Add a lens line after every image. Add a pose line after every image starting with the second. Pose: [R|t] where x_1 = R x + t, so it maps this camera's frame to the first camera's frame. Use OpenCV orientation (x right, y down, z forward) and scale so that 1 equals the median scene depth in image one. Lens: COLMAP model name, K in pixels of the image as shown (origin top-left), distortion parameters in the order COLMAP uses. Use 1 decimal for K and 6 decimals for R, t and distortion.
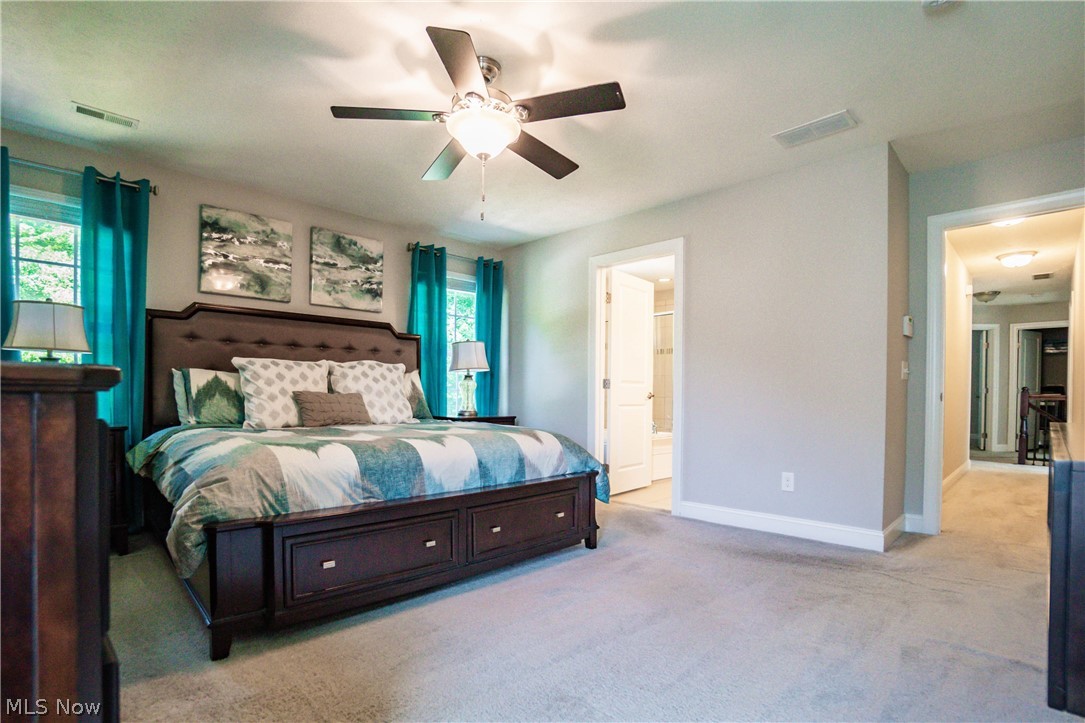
lens RADIAL K [[531.2, 0, 539.3], [0, 531.2, 401.6], [0, 0, 1]] dist [-0.039714, 0.000269]
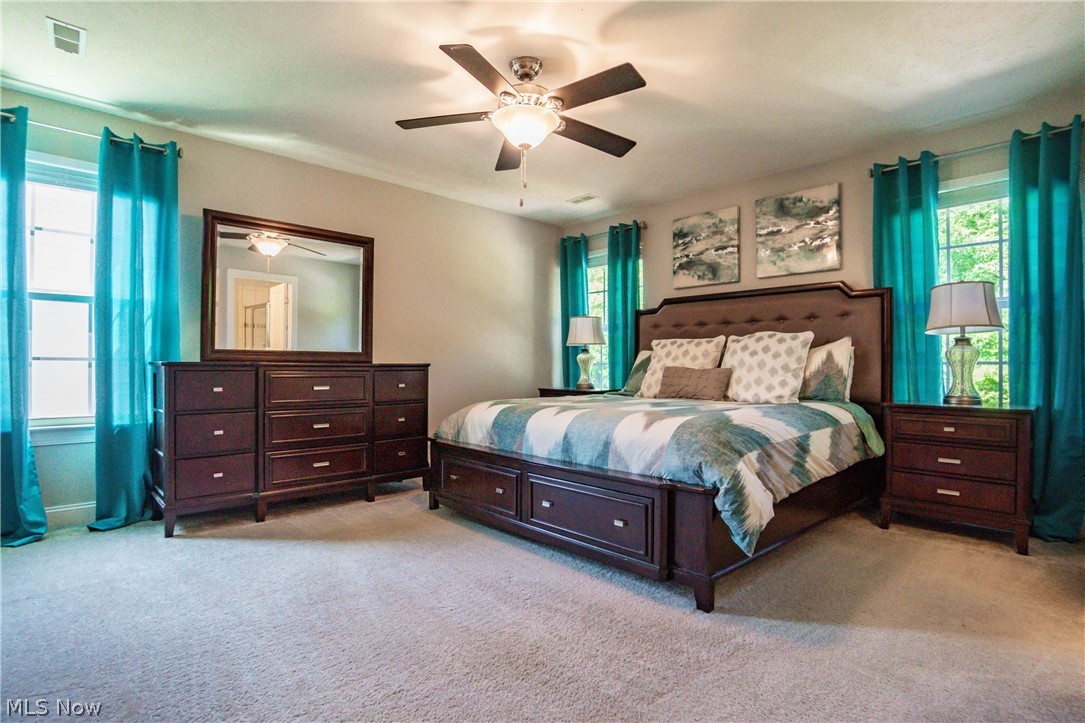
lens RADIAL K [[550.1, 0, 555.4], [0, 550.1, 362.2], [0, 0, 1]] dist [-0.041509, 0.000629]
pose [[-0.024625, -0.014612, -0.999590, 0.647972], [-0.013702, 0.999804, -0.014277, -0.008106], [0.999603, 0.013345, -0.024821, 0.694537]]
